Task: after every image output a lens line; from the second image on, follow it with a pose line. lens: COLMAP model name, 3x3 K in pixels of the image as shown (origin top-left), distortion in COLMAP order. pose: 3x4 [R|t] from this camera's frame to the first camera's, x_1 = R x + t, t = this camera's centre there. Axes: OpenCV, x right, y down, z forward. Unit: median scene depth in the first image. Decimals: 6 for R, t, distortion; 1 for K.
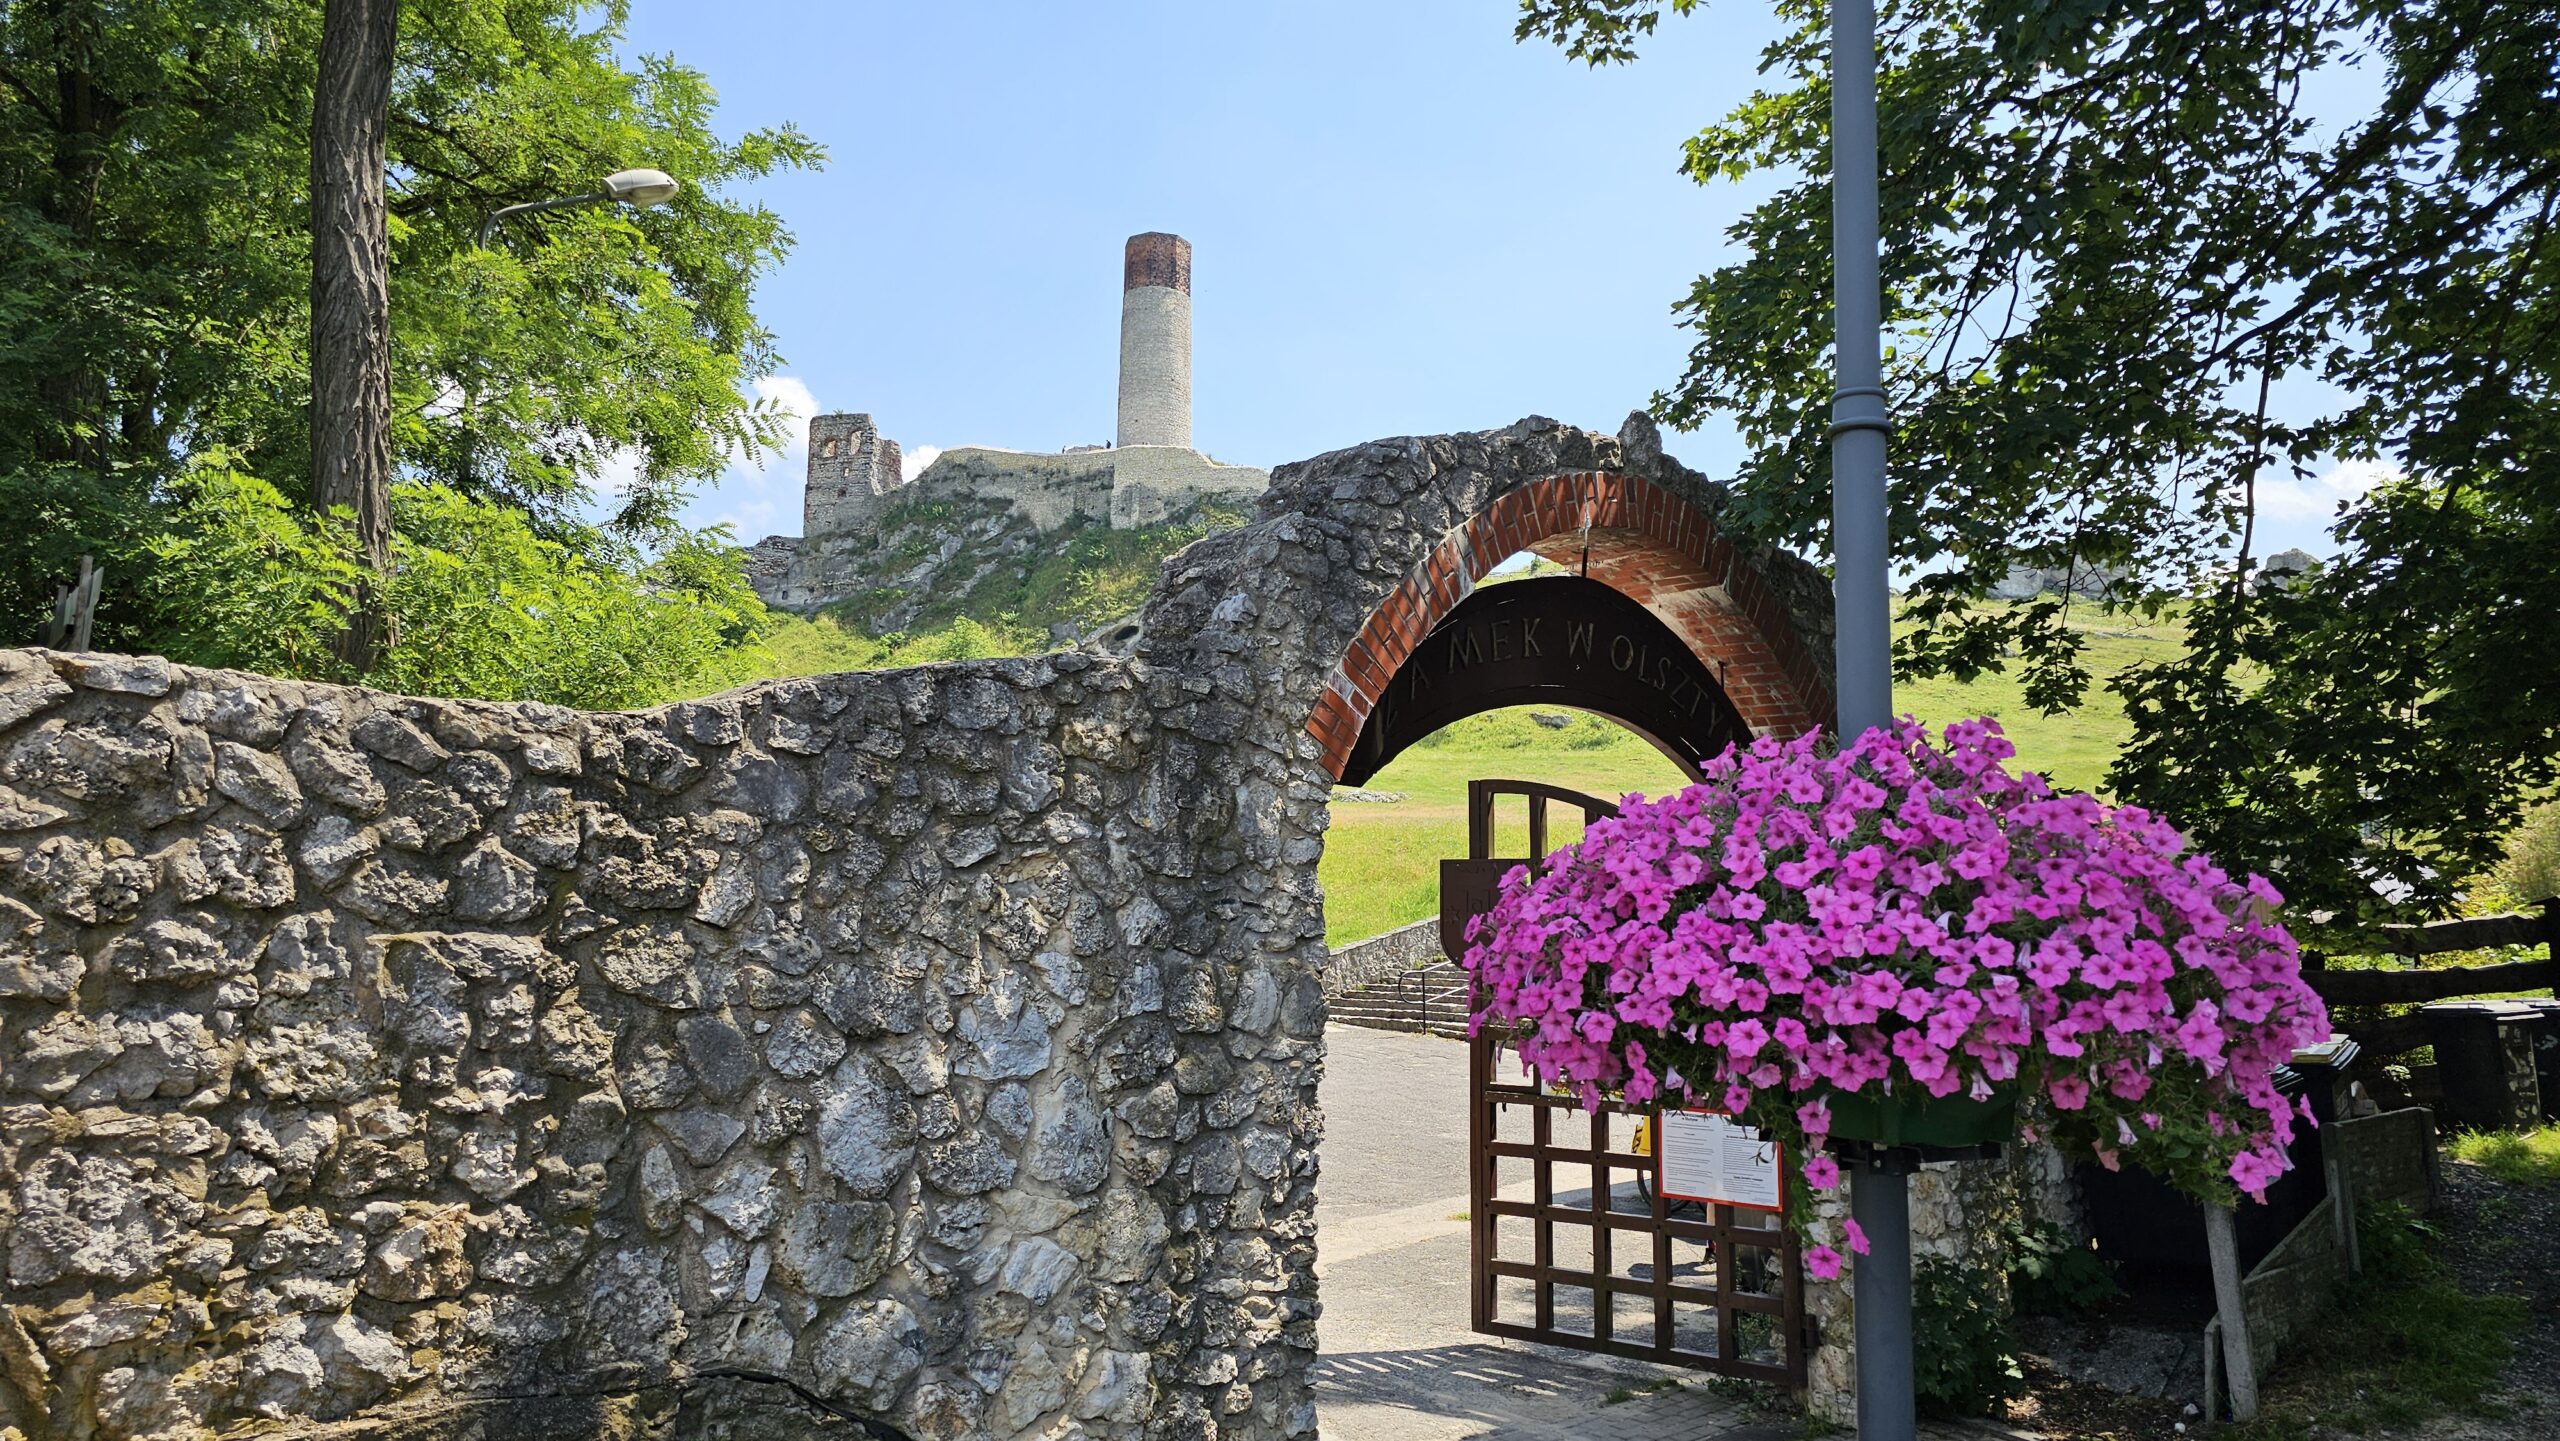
lens RADIAL K [[1670.9, 0, 1256.6], [0, 1670.9, 705.9], [0, 0, 1]] dist [0.021882, -0.024152]
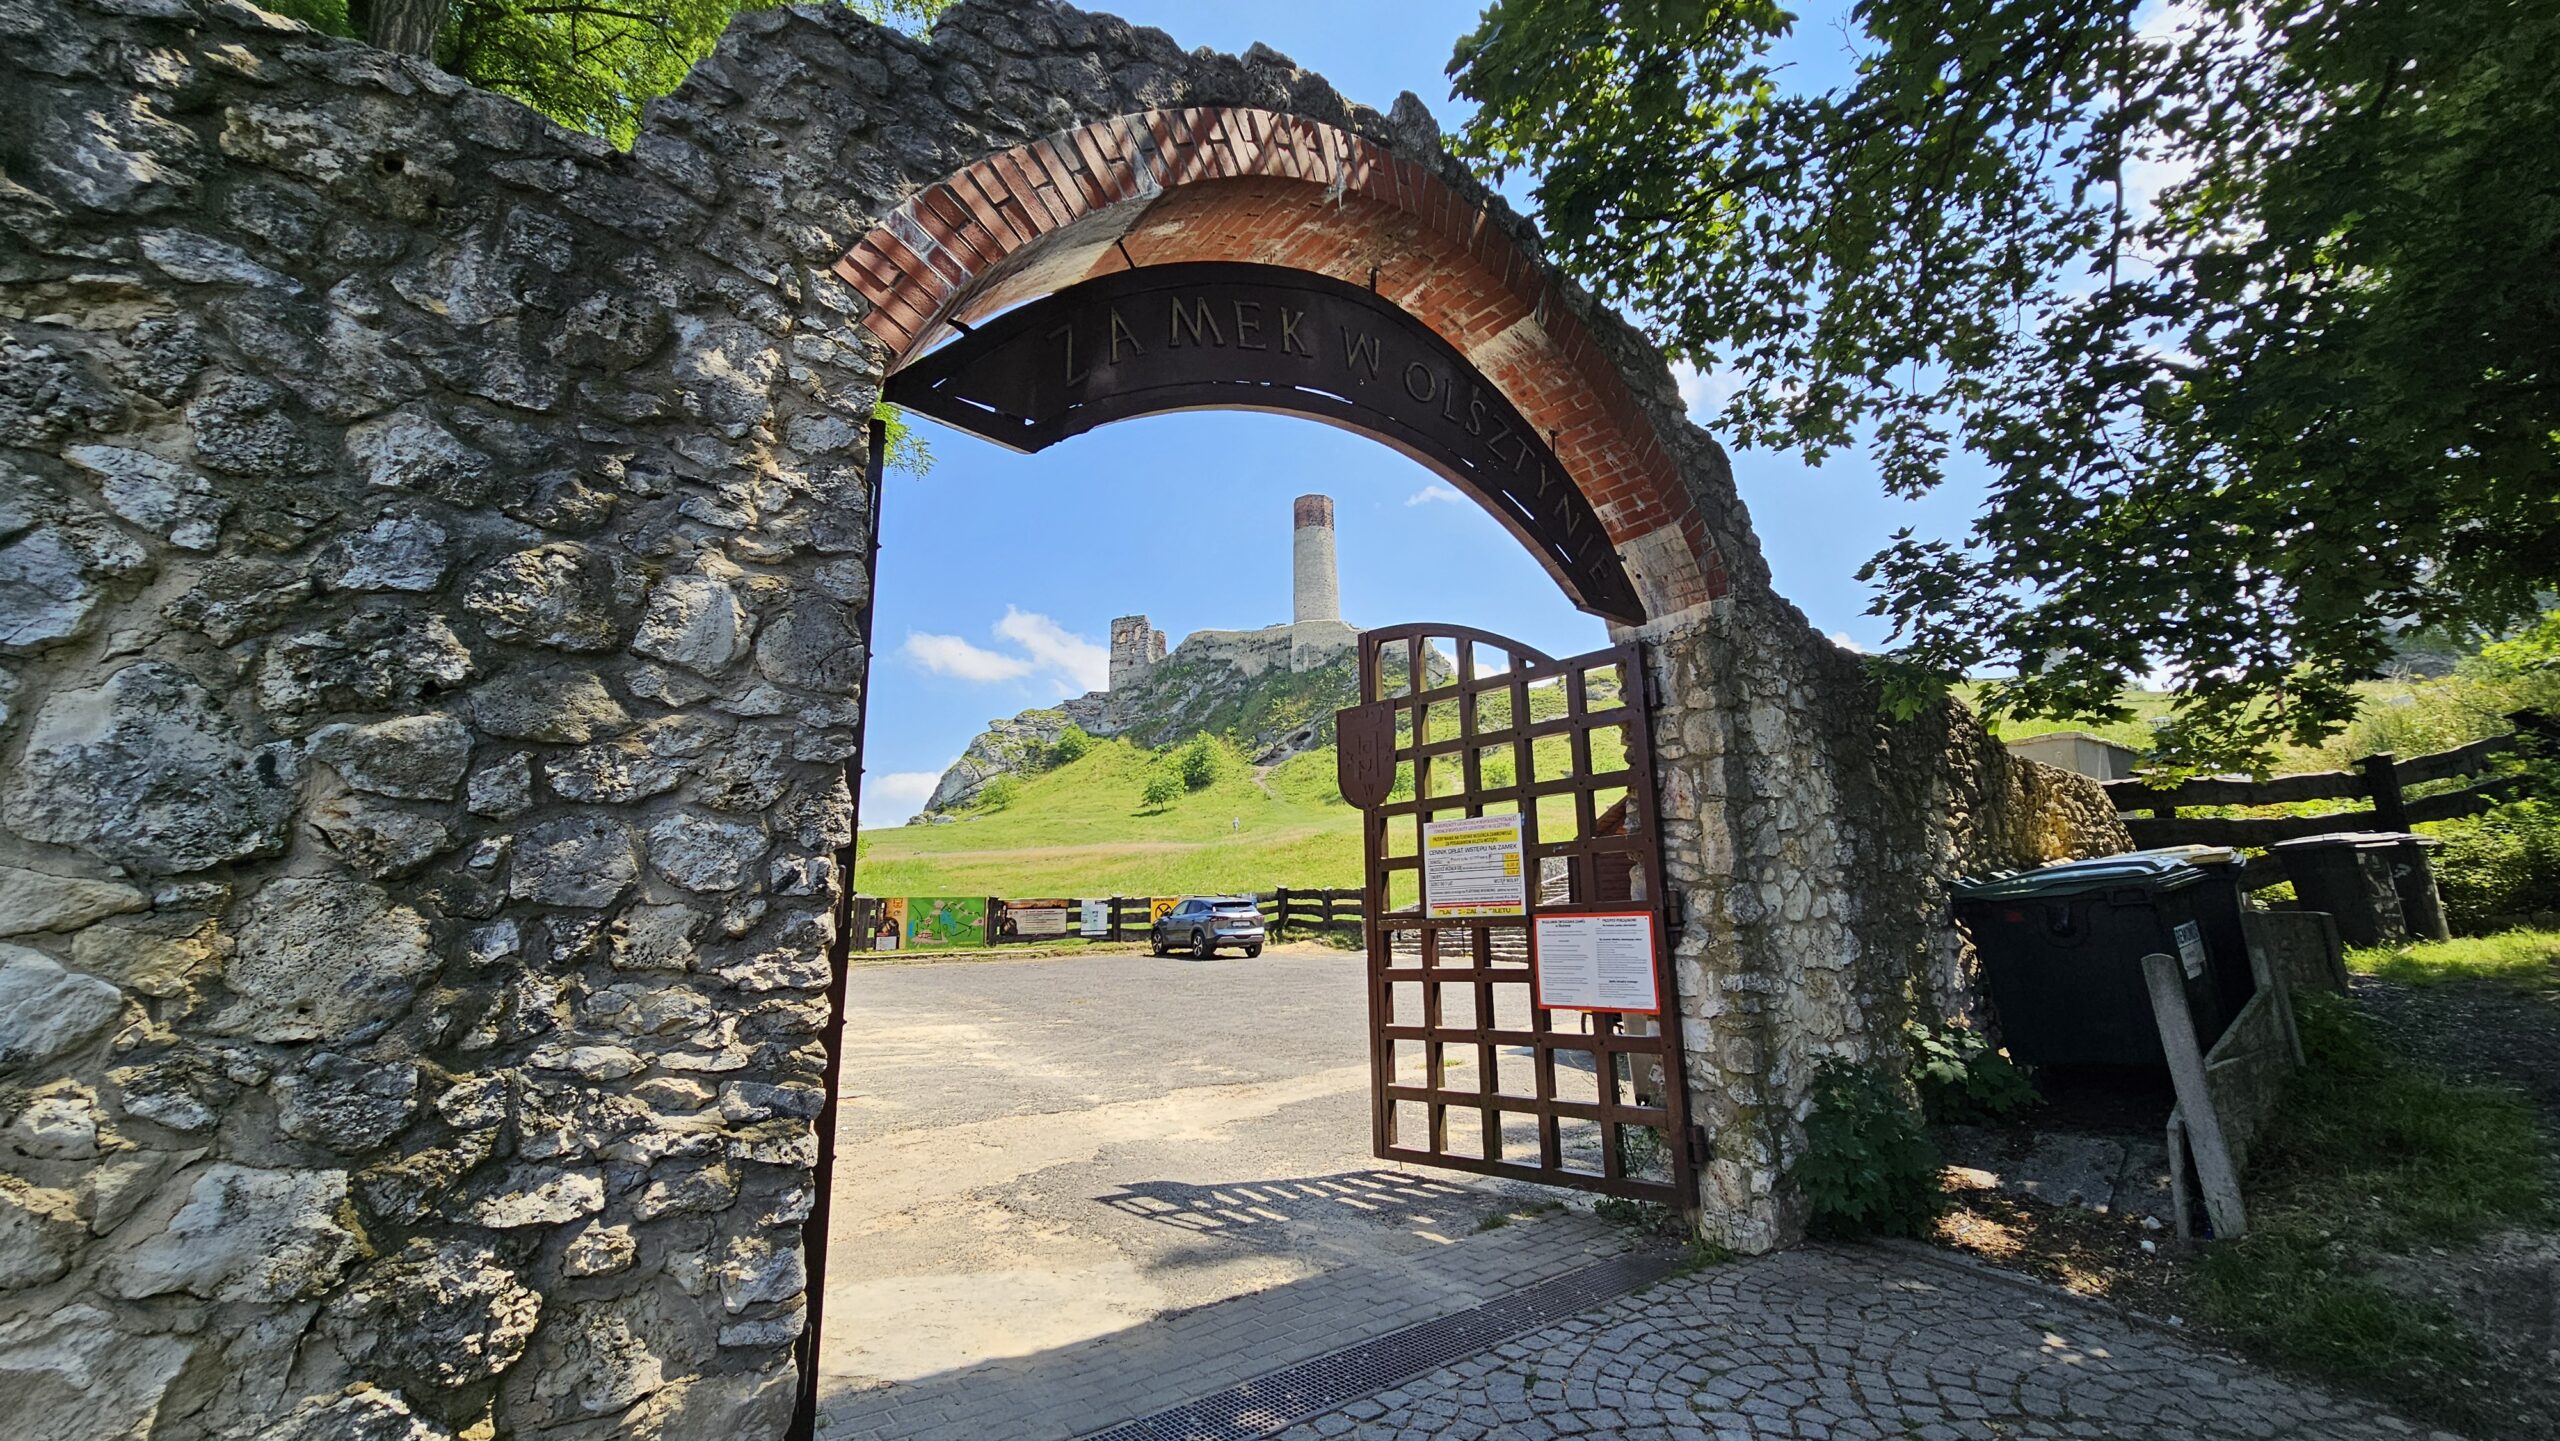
lens RADIAL K [[1032.7, 0, 1301.7], [0, 1032.7, 727.2], [0, 0, 1]] dist [-0.007012, 0.000760]
pose [[0.994978, -0.056705, -0.082481, 0.260881], [0.052248, 0.997106, -0.055233, 0.248795], [0.085375, 0.050646, 0.995061, 0.617009]]
